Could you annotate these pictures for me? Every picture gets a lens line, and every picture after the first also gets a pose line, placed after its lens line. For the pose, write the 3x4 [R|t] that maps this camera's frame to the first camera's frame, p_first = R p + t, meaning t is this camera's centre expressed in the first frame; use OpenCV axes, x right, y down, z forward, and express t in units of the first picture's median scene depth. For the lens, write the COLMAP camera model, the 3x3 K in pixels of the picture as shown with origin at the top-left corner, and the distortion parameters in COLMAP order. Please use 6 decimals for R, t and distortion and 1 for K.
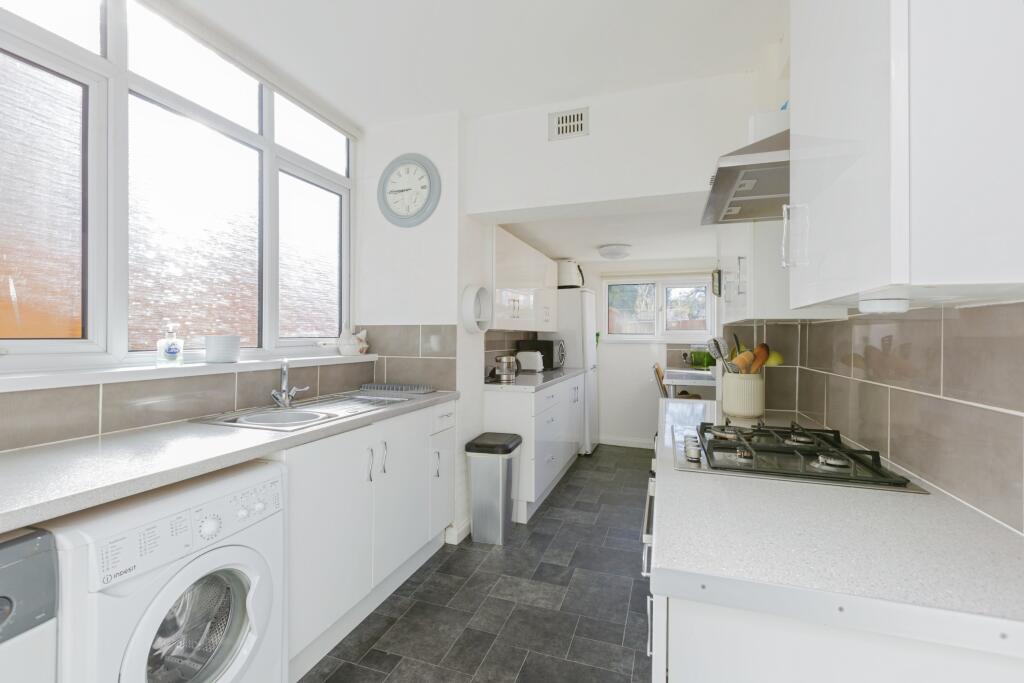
lens RADIAL K [[463.6, 0, 510.3], [0, 463.6, 336.6], [0, 0, 1]] dist [-0.000320, 0.000144]
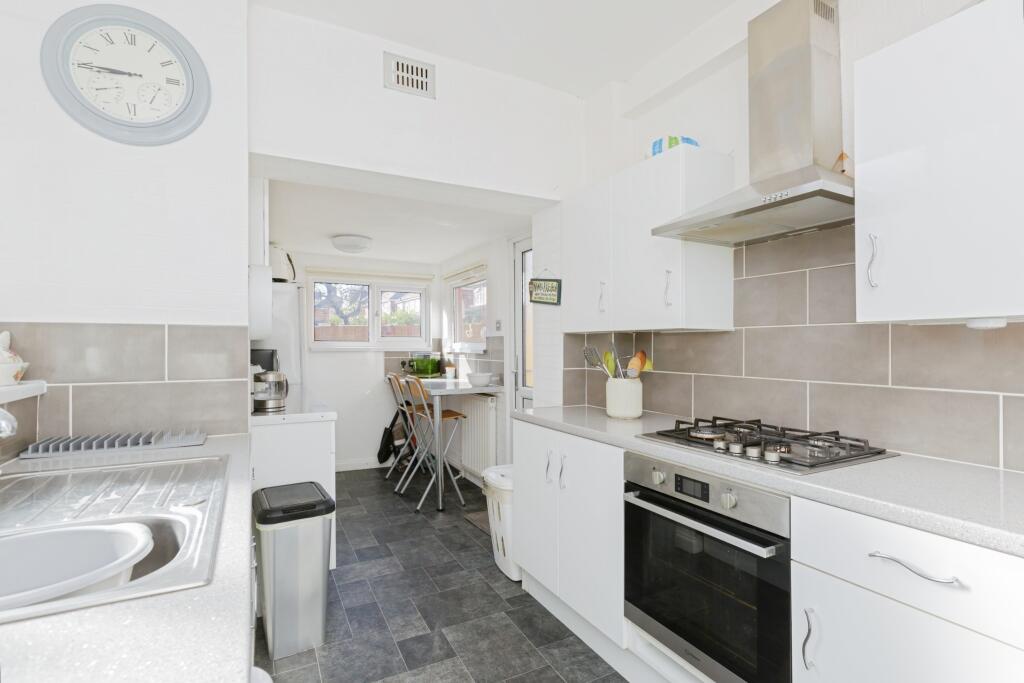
lens RADIAL K [[476.3, 0, 508.2], [0, 476.3, 346.7], [0, 0, 1]] dist [0.003210, 0.001001]
pose [[0.684779, -0.006934, 0.728718, -0.335338], [0.002199, 0.999970, 0.007449, -0.001659], [-0.728747, -0.003499, 0.684774, 0.299896]]
